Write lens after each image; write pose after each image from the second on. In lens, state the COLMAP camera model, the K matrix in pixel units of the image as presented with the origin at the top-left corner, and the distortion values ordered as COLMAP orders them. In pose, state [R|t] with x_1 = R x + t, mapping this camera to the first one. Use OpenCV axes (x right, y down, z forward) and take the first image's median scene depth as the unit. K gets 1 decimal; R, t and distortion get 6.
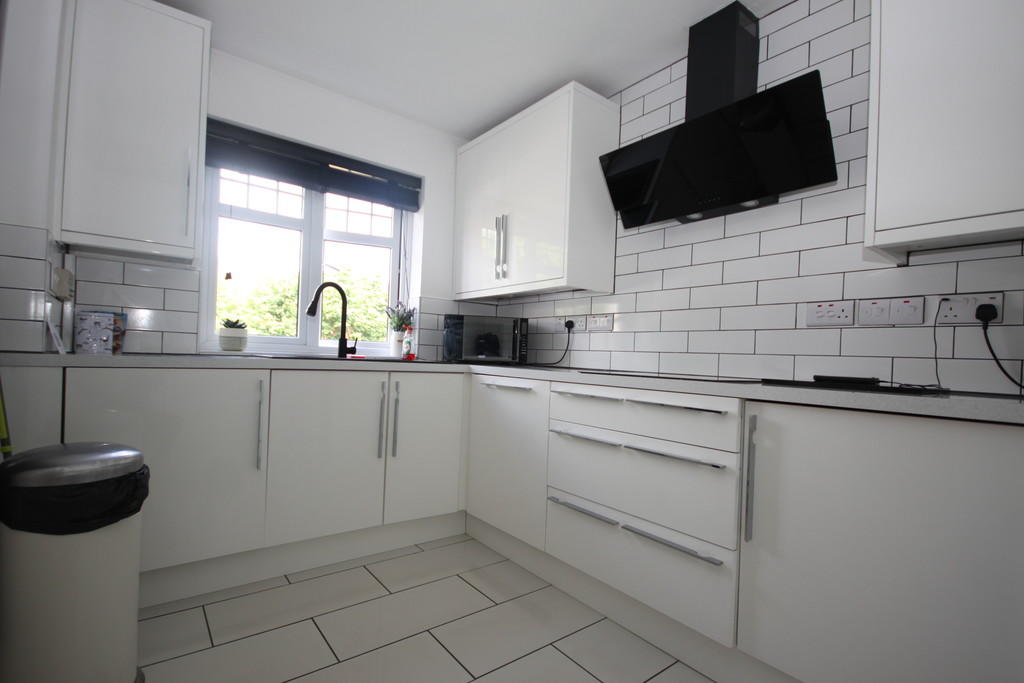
lens RADIAL K [[476.4, 0, 517.0], [0, 476.4, 356.3], [0, 0, 1]] dist [-0.000978, -0.001007]
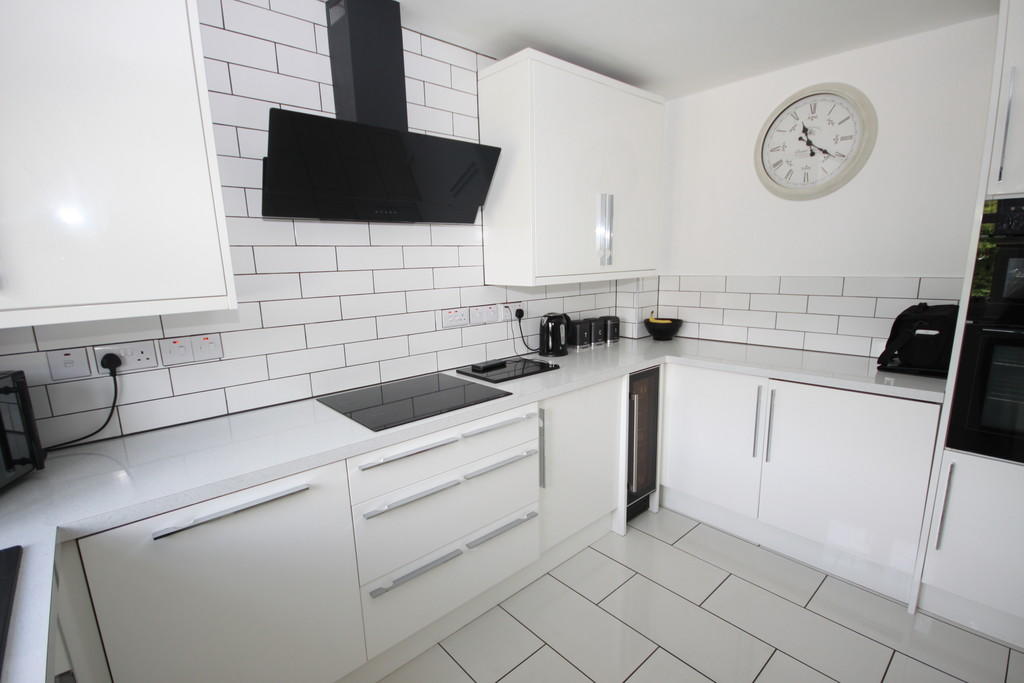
lens RADIAL K [[476.4, 0, 517.0], [0, 476.4, 356.3], [0, 0, 1]] dist [-0.000978, -0.001007]
pose [[-0.059504, -0.237049, 0.969674, -0.684978], [0.020127, 0.970912, 0.238587, -0.298802], [-0.998025, 0.033714, -0.053002, 0.890711]]
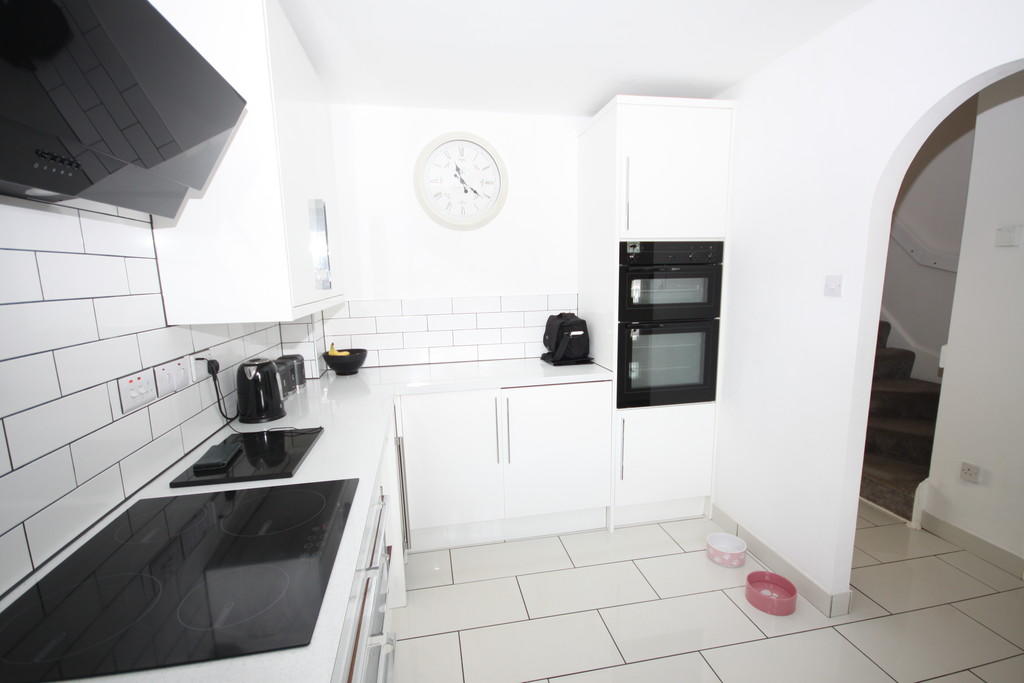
lens RADIAL K [[476.4, 0, 517.0], [0, 476.4, 356.3], [0, 0, 1]] dist [-0.000978, -0.001007]
pose [[-0.886822, -0.100338, 0.451088, -0.172361], [-0.016380, 0.982355, 0.186308, -0.279920], [-0.461822, 0.157833, -0.872817, 1.342319]]
